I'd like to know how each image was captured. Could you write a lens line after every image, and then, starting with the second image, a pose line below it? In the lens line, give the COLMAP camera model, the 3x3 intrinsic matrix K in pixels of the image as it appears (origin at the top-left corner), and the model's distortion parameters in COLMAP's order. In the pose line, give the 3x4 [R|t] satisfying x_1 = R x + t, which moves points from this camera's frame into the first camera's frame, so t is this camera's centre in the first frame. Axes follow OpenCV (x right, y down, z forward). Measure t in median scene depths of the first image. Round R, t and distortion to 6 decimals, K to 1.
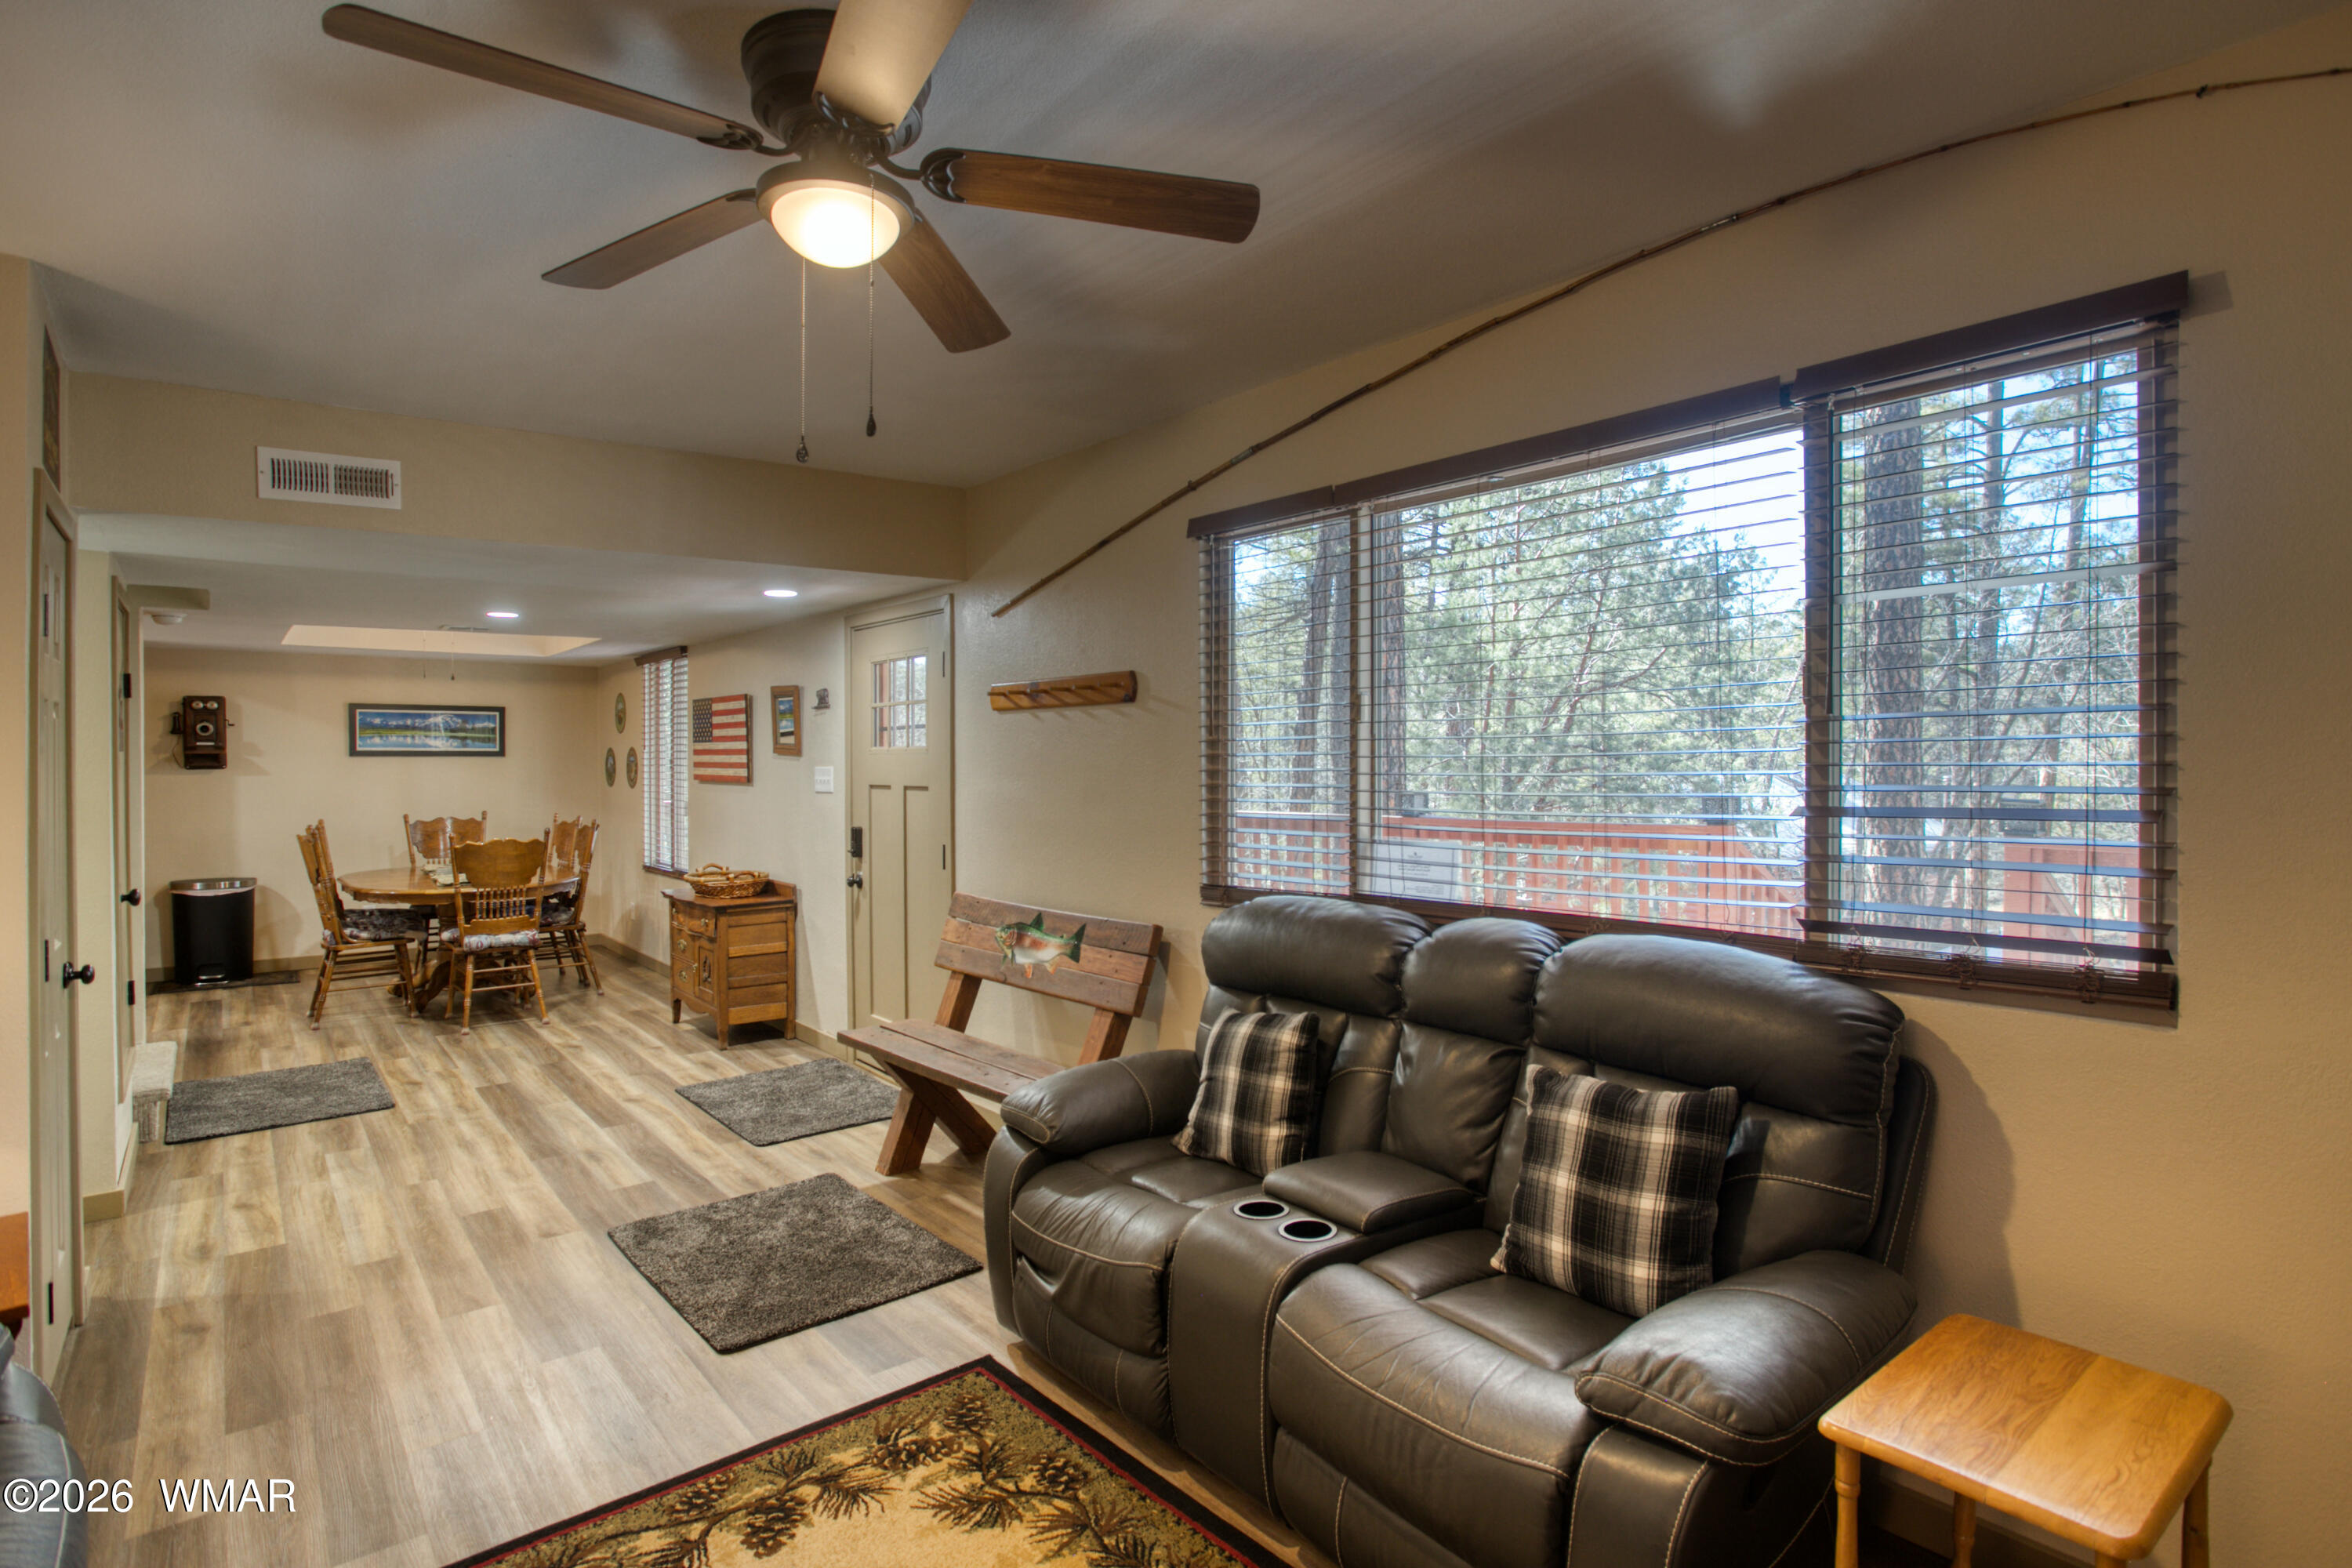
lens RADIAL K [[1205.2, 0, 1176.0], [0, 1205.2, 784.0], [0, 0, 1]] dist [-0.035312, 0.000860]
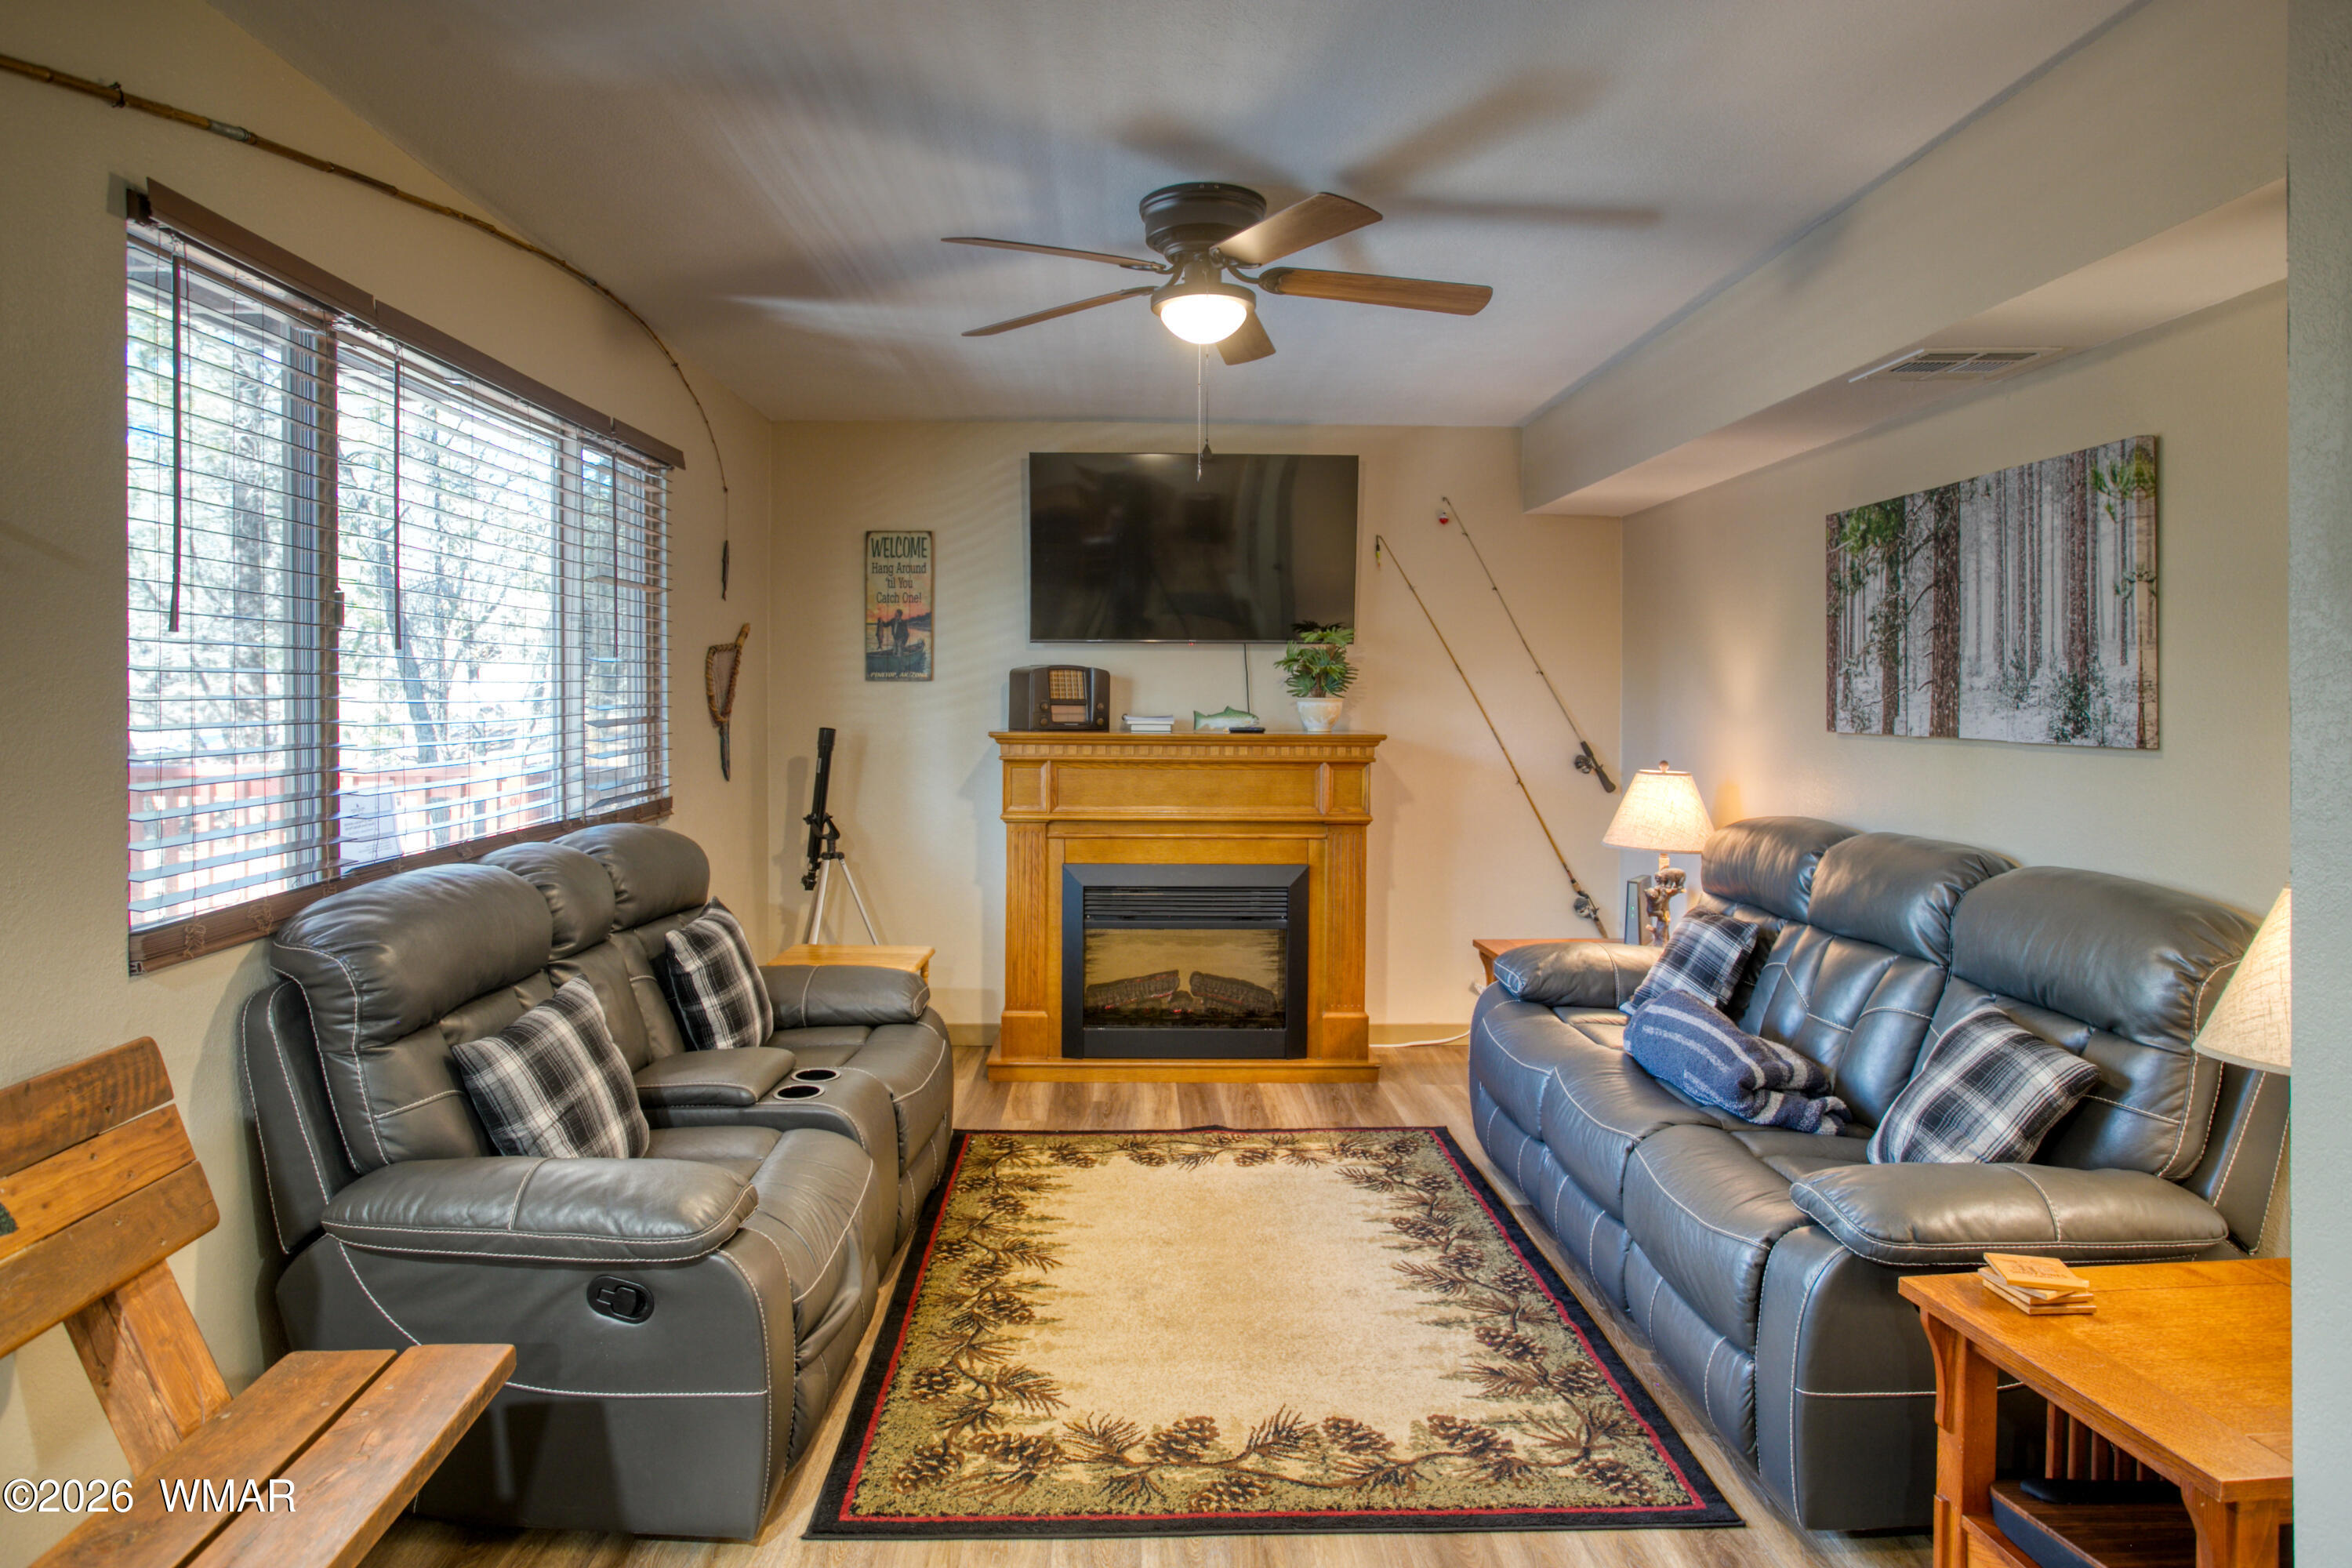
lens RADIAL K [[1382.4, 0, 1176.0], [0, 1382.4, 784.0], [0, 0, 1]] dist [-0.046296, 0.000528]
pose [[-0.794224, -0.033131, 0.606721, -0.968138], [0.015495, 0.997083, 0.074731, -0.017847], [-0.607427, 0.068754, -0.791394, 1.787432]]
